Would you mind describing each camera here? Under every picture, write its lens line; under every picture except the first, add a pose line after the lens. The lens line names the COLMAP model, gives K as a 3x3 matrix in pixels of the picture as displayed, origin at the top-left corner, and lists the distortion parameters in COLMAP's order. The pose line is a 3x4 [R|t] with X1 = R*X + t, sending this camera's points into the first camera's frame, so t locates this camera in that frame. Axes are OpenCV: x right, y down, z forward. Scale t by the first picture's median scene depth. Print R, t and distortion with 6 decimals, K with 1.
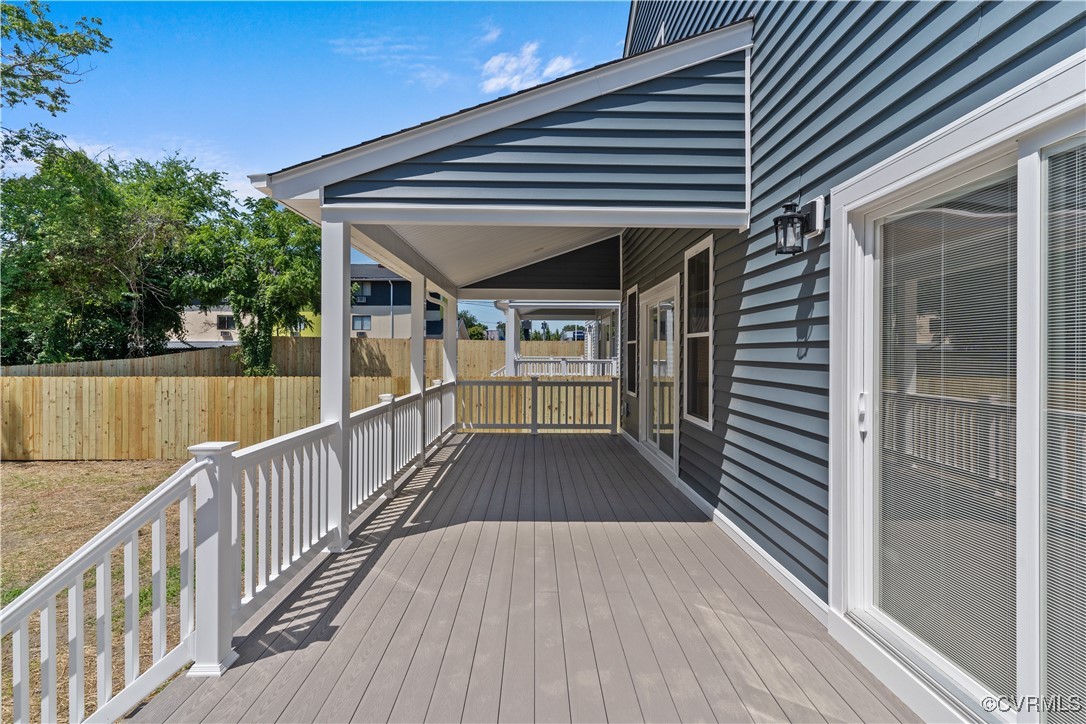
lens RADIAL K [[521.5, 0, 544.2], [0, 521.5, 358.4], [0, 0, 1]] dist [0.000936, 0.001348]
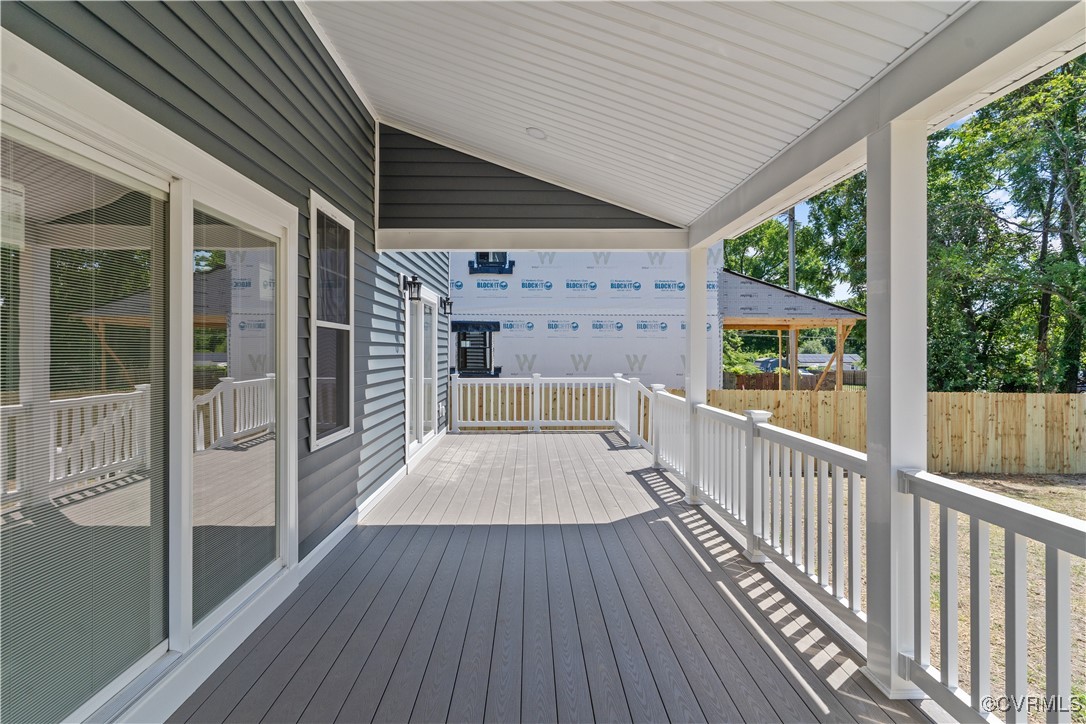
lens RADIAL K [[521.5, 0, 541.5], [0, 521.5, 352.7], [0, 0, 1]] dist [0.000936, 0.001348]
pose [[-0.999953, -0.005074, -0.008242, -0.006698], [-0.005157, 0.999935, 0.010121, -0.015495], [0.008190, 0.010163, -0.999915, 1.983976]]
